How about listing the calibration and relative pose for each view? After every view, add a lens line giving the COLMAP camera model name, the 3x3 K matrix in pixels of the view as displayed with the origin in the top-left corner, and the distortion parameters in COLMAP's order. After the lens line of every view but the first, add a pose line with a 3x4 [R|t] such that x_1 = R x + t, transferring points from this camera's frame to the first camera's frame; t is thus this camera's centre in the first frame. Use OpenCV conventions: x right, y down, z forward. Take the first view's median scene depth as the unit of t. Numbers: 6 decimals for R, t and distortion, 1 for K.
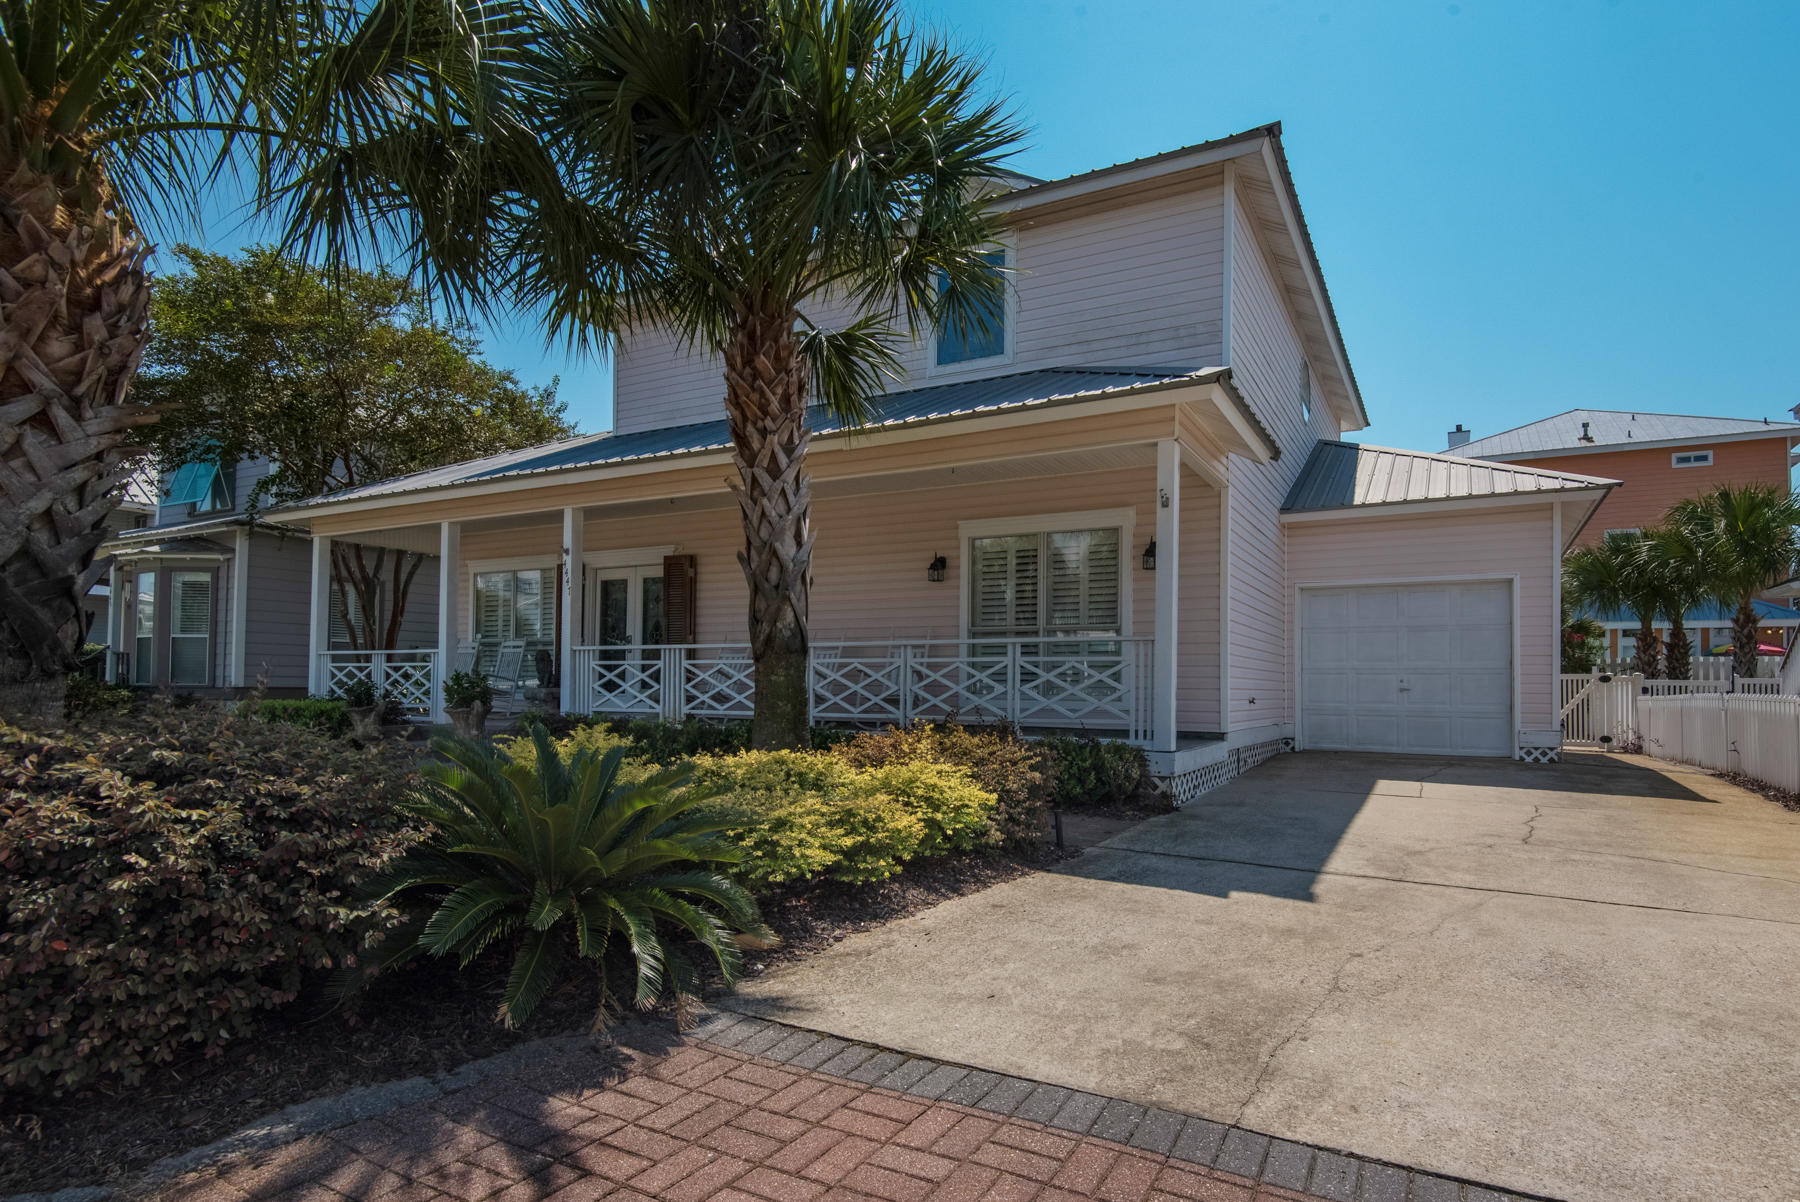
lens RADIAL K [[847.7, 0, 1034.4], [0, 847.7, 665.0], [0, 0, 1]] dist [0.001691, -0.006881]
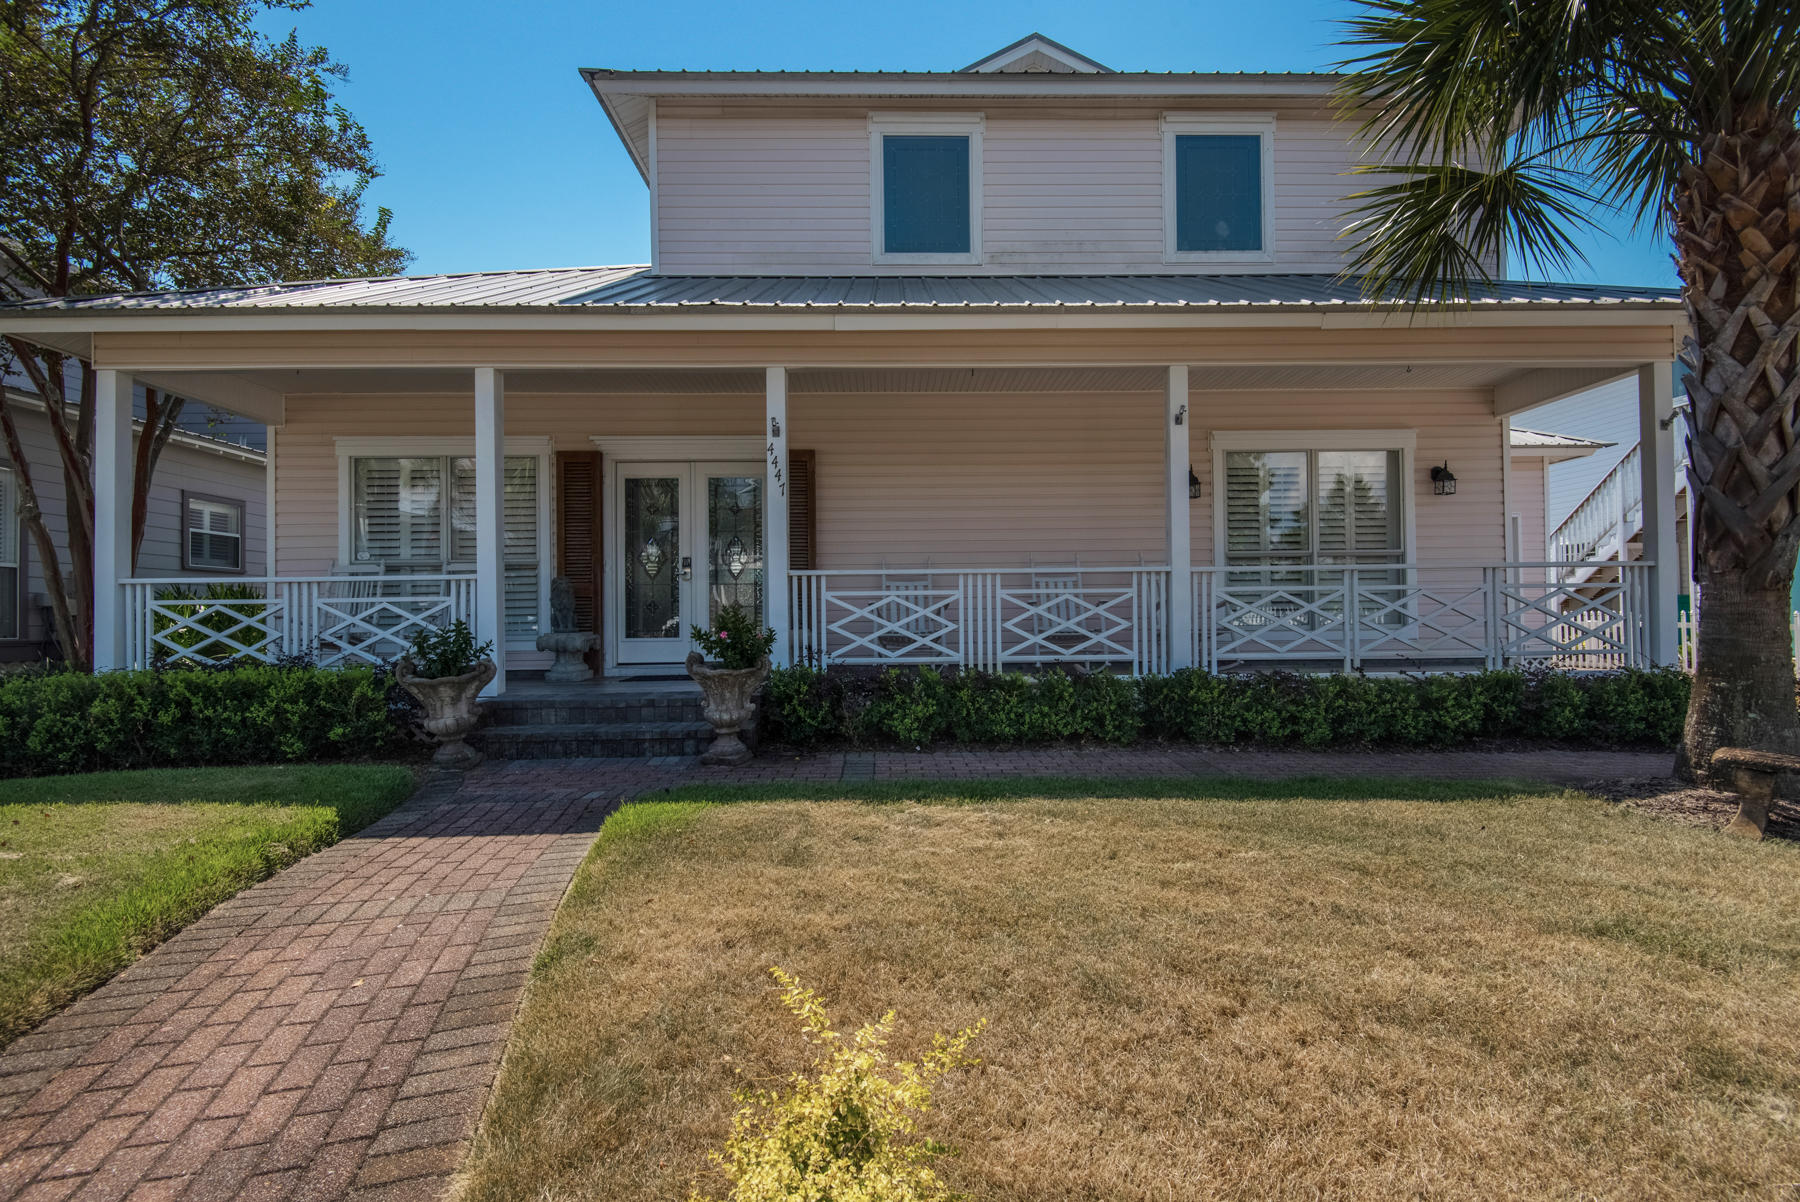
lens RADIAL K [[847.7, 0, 896.7], [0, 847.7, 604.6], [0, 0, 1]] dist [0.001691, -0.006881]
pose [[0.899681, -0.009737, 0.436439, -0.728035], [0.009228, 0.999952, 0.003286, 0.003997], [-0.436450, 0.001071, 0.899728, 0.332844]]
